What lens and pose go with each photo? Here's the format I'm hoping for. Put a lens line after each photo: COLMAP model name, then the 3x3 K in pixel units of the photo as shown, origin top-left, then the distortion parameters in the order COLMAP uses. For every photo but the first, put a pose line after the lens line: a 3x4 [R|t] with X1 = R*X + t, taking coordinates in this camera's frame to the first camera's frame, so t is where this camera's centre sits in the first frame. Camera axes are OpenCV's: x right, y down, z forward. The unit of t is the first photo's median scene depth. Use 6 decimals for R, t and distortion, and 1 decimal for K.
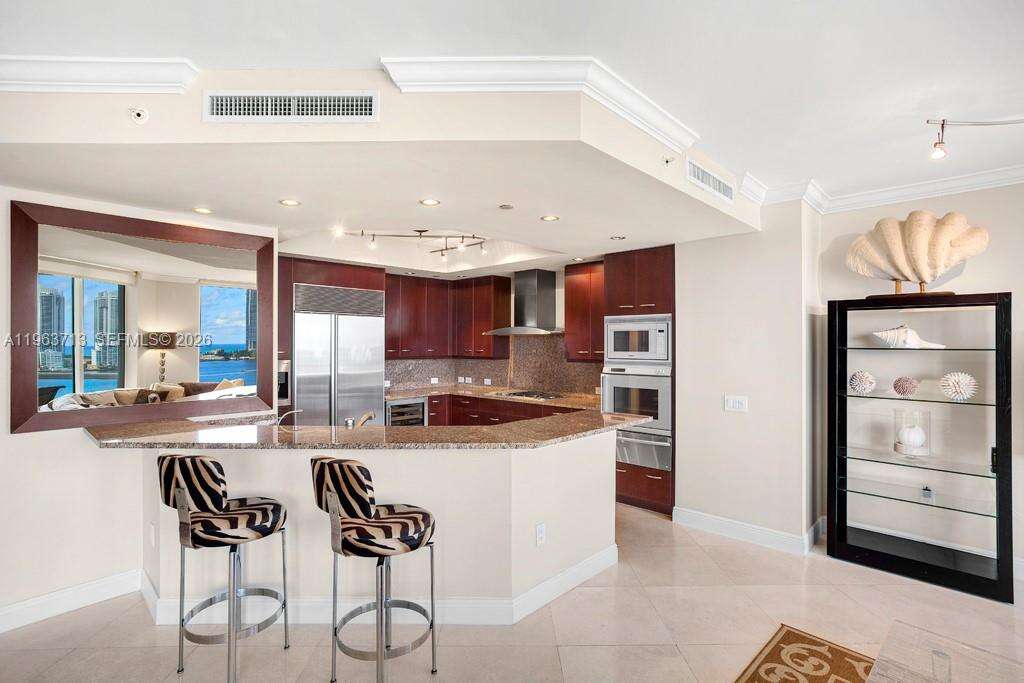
lens RADIAL K [[520.5, 0, 483.3], [0, 520.5, 335.9], [0, 0, 1]] dist [0.002615, 0.000759]
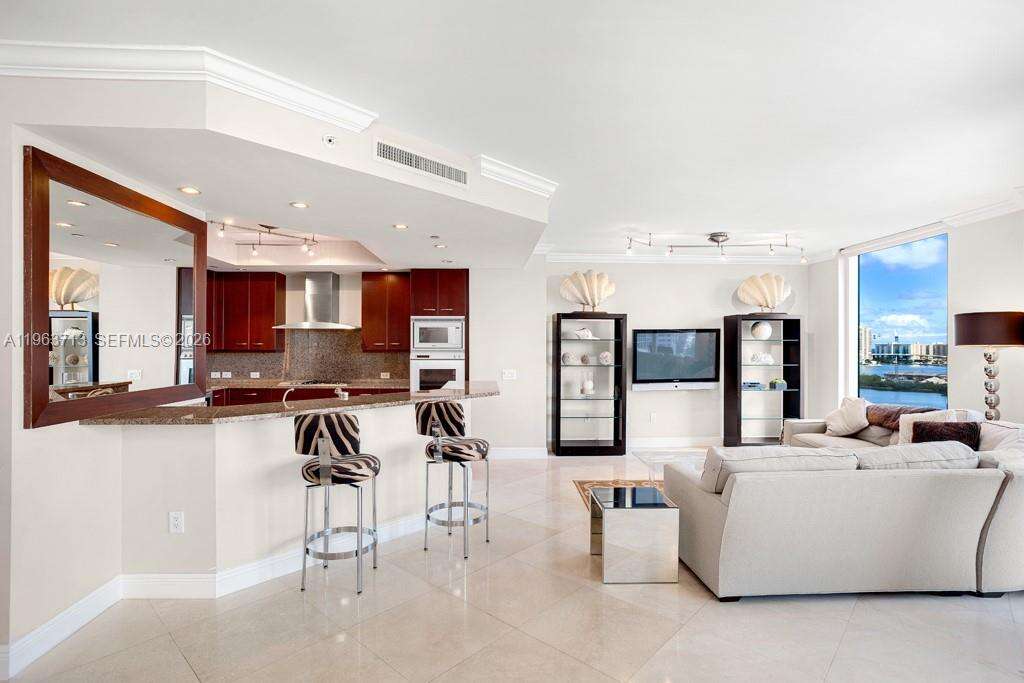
lens RADIAL K [[513.9, 0, 512.0], [0, 513.9, 341.5], [0, 0, 1]] dist [-0.001424, -0.000026]
pose [[0.683150, 0.009342, 0.730218, -0.617527], [-0.011709, 0.999930, -0.001839, 0.029746], [-0.730184, -0.007294, 0.683211, -0.082036]]
